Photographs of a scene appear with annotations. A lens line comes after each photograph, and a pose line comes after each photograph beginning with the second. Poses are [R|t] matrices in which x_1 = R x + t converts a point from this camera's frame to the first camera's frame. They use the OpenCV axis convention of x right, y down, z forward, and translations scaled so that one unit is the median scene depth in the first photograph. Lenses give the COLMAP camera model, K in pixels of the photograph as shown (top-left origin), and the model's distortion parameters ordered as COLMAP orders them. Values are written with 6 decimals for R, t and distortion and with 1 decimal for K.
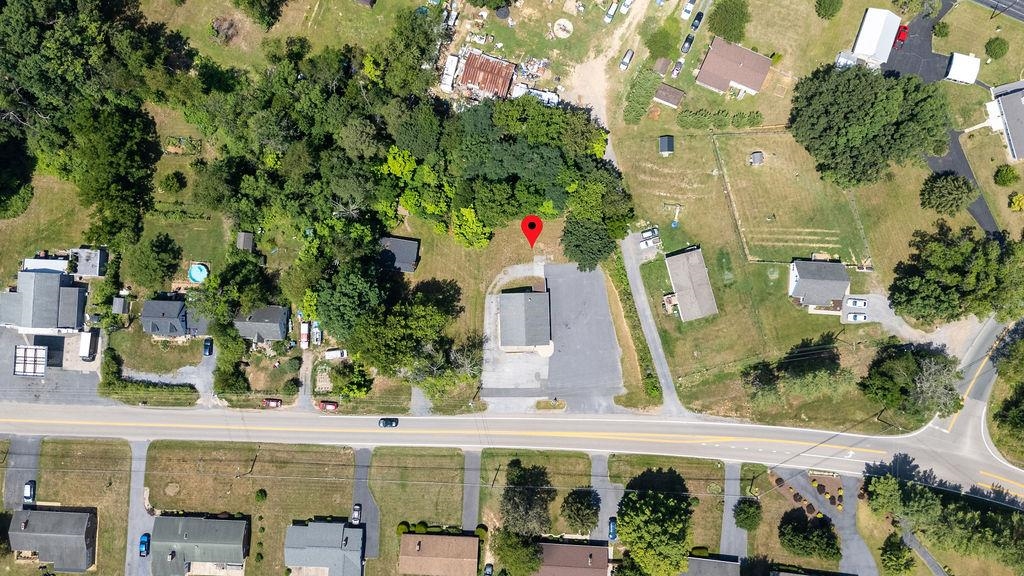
lens RADIAL K [[761.3, 0, 516.0], [0, 761.3, 284.4], [0, 0, 1]] dist [0.063847, -0.059616]
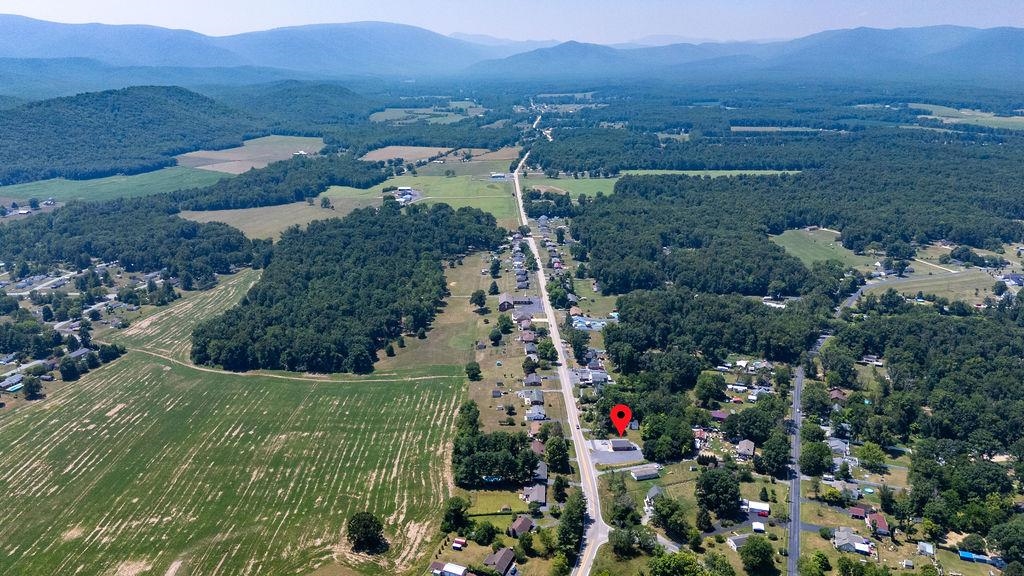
lens RADIAL K [[801.7, 0, 507.1], [0, 801.7, 289.5], [0, 0, 1]] dist [0.047487, -0.004373]
pose [[0.056777, 0.288099, -0.955916, 2.765653], [-0.998292, 0.029603, -0.050372, 0.614210], [0.013786, 0.957143, 0.289288, -0.471611]]
